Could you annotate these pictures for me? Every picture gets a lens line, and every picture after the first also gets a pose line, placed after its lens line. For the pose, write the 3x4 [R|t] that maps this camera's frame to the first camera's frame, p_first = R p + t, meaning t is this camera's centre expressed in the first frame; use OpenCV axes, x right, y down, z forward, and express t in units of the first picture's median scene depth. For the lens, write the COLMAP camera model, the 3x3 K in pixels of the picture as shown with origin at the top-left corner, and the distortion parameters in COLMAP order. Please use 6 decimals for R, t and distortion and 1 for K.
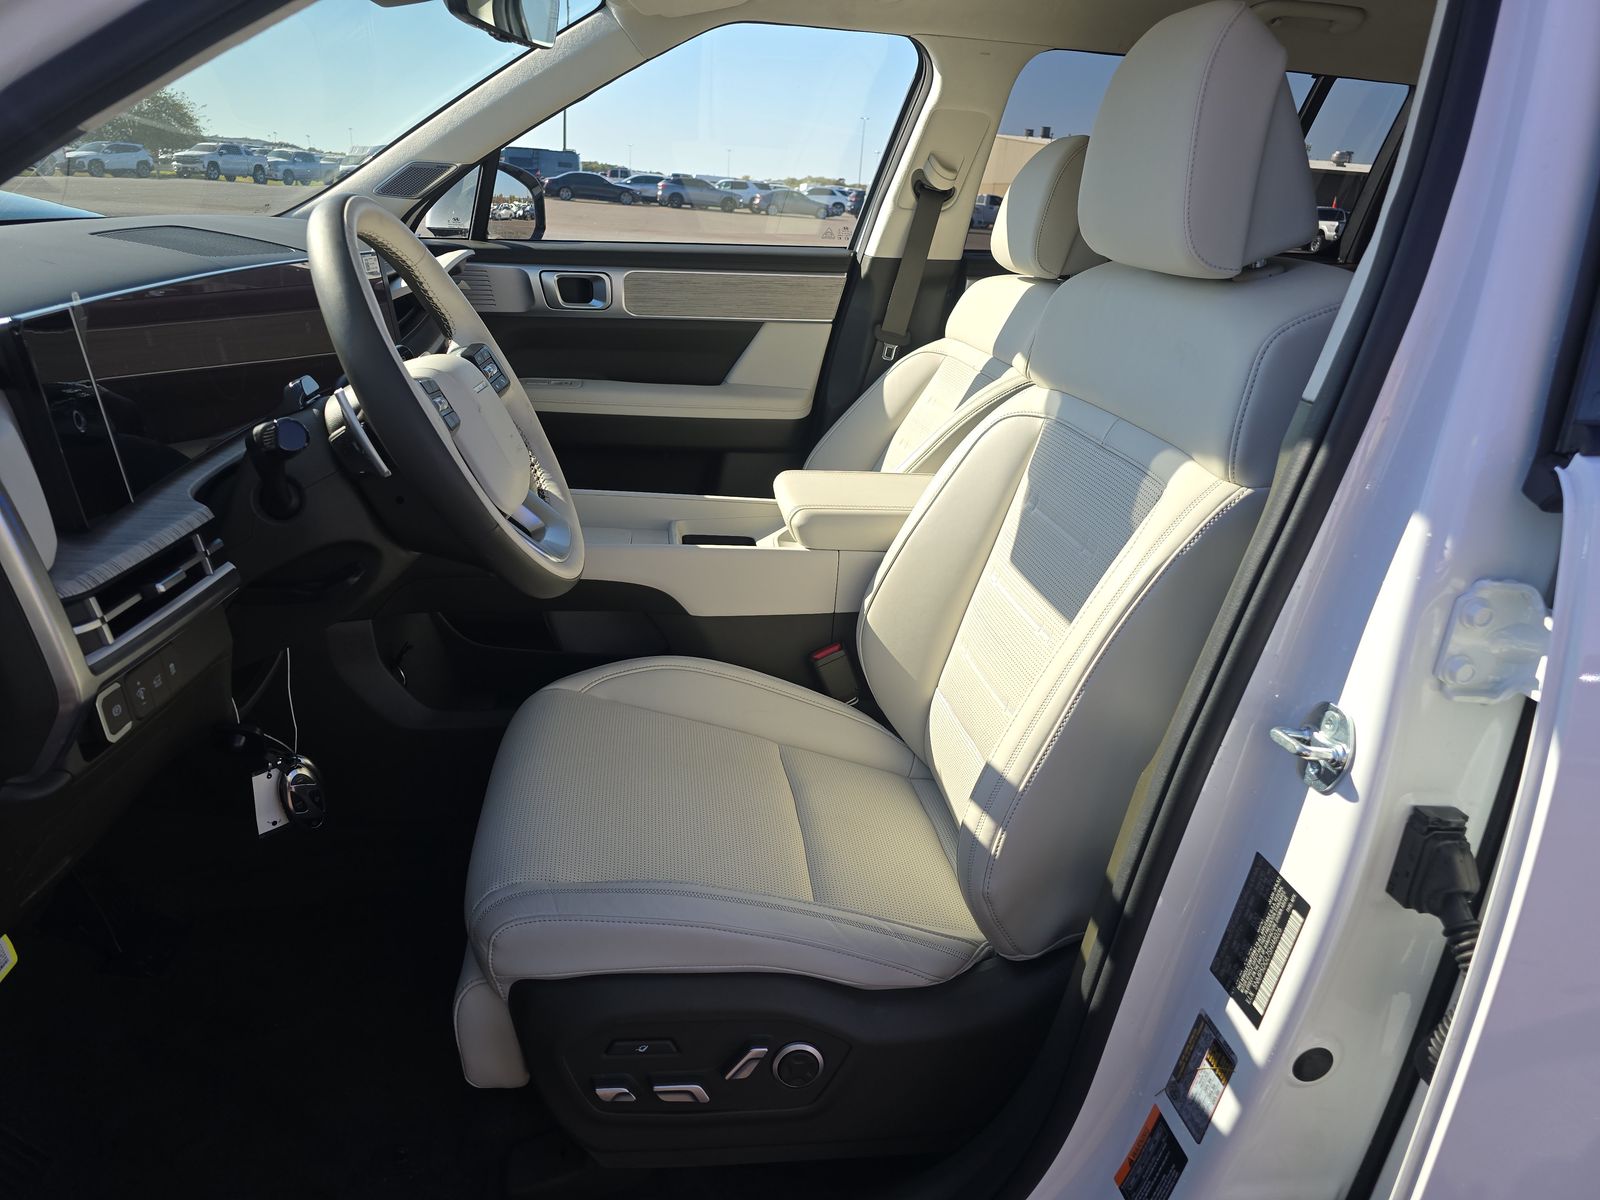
lens RADIAL K [[1096.8, 0, 800.0], [0, 1096.8, 600.0], [0, 0, 1]] dist [0.031889, -0.006031]
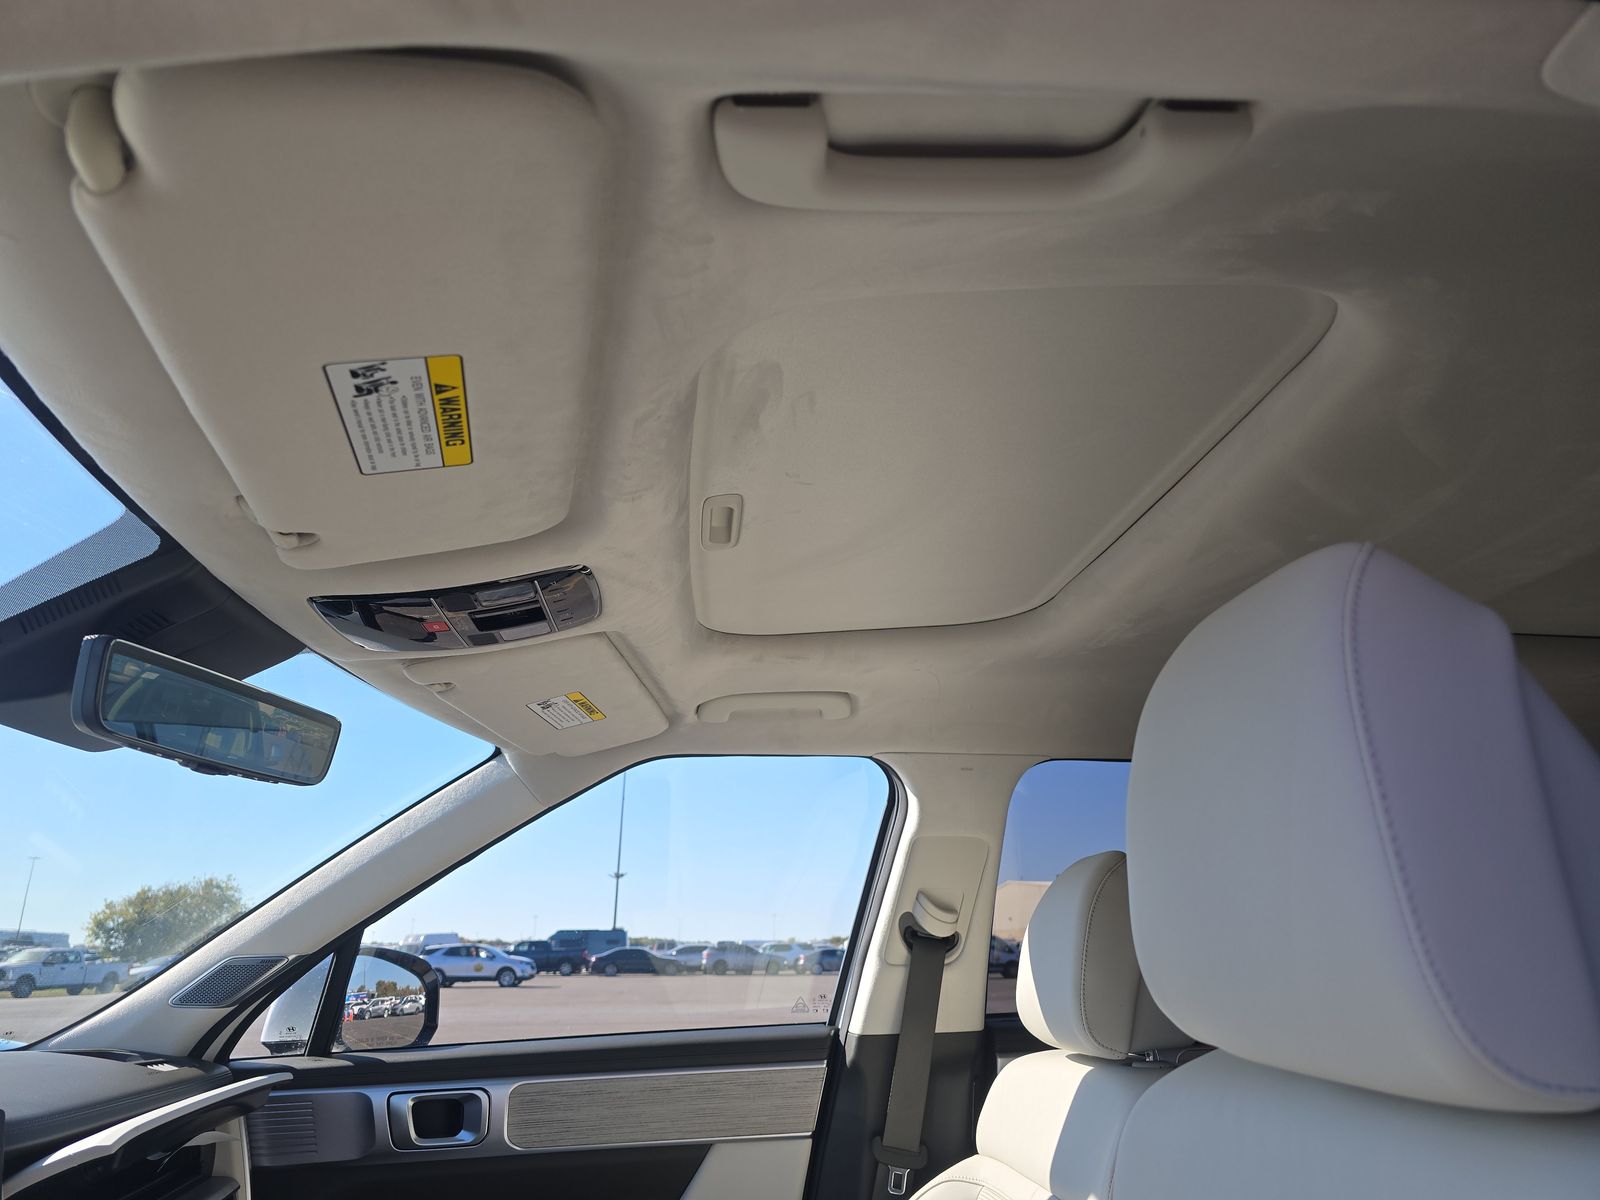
lens RADIAL K [[1096.8, 0, 800.0], [0, 1096.8, 600.0], [0, 0, 1]] dist [0.031889, -0.006031]
pose [[0.996696, -0.079877, -0.014707, 0.060367], [0.053852, 0.785473, -0.616549, -0.092845], [0.060800, 0.613720, 0.787179, 0.256458]]
